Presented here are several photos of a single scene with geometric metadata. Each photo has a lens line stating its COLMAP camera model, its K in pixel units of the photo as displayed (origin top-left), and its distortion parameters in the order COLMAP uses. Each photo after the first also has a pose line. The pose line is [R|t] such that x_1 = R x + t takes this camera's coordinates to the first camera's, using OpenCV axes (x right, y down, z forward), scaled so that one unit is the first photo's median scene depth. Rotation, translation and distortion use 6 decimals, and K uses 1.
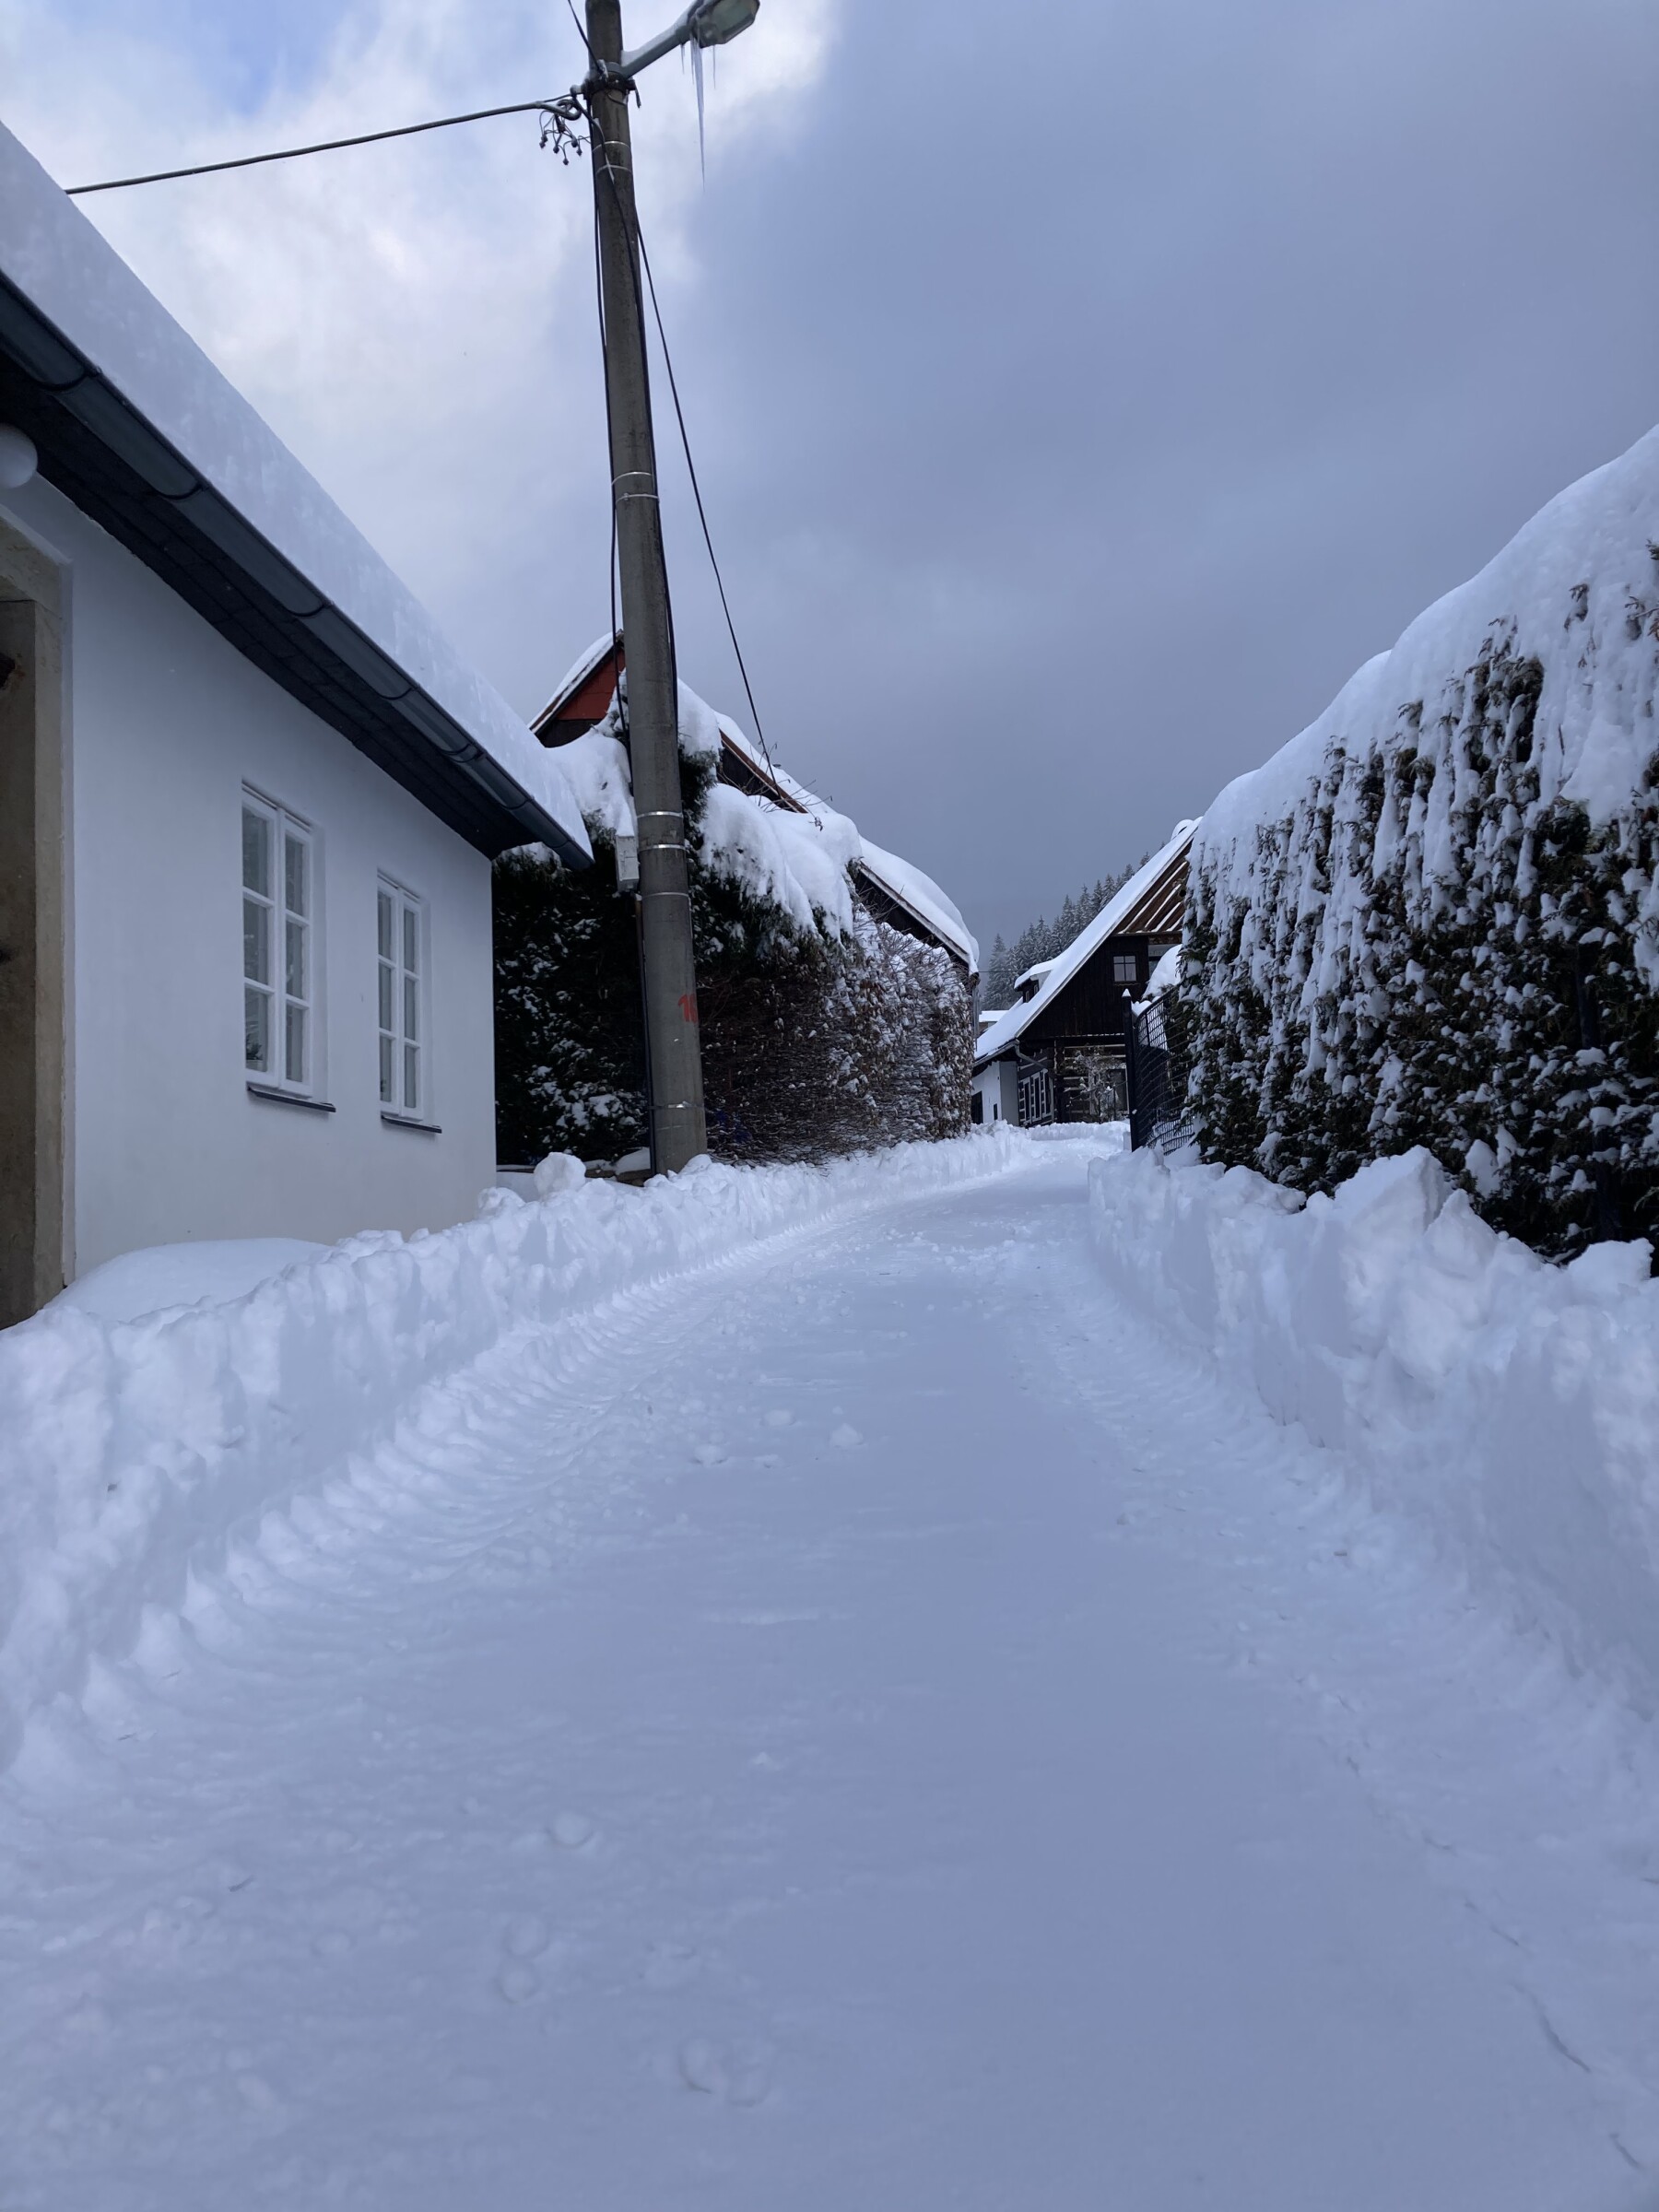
lens RADIAL K [[1796.4, 0, 826.0], [0, 1796.4, 1101.4], [0, 0, 1]] dist [0.003462, -0.000054]
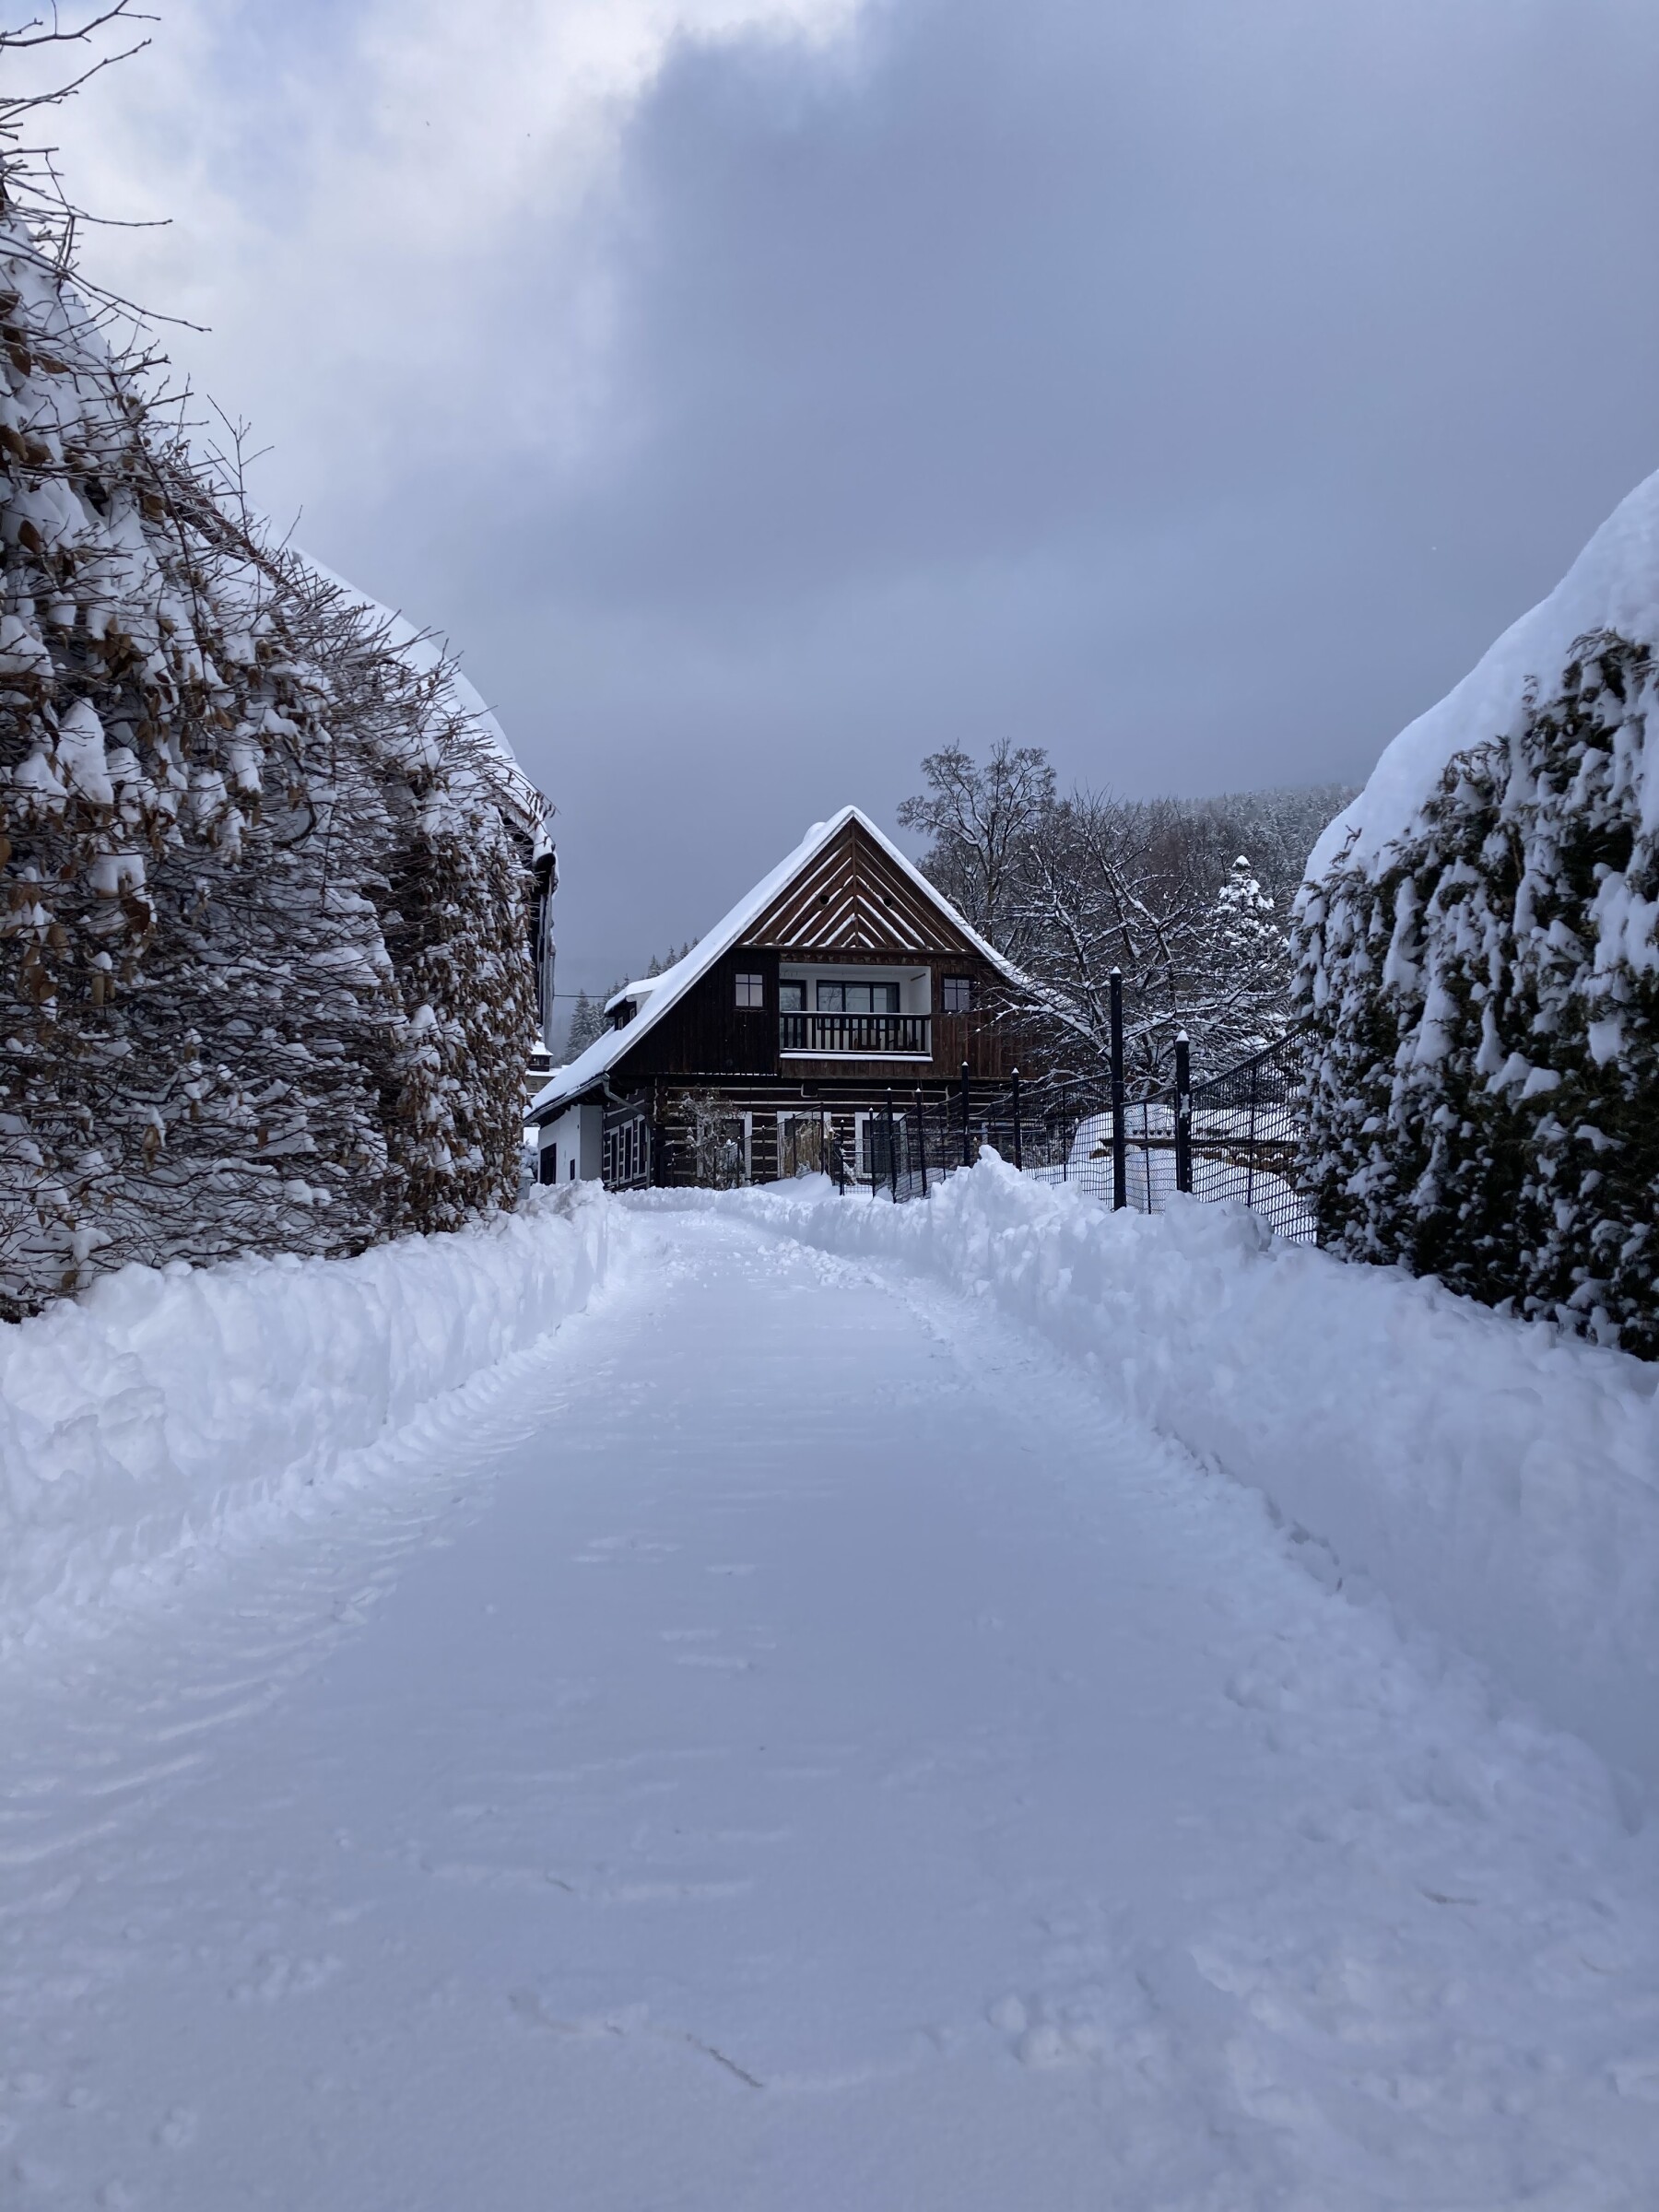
lens RADIAL K [[1796.4, 0, 829.3], [0, 1796.4, 1094.2], [0, 0, 1]] dist [0.003462, -0.000054]
pose [[0.971399, 0.048762, 0.232392, 0.022719], [-0.039865, 0.998287, -0.042830, 0.002611], [-0.234083, 0.032340, 0.971679, 0.247527]]
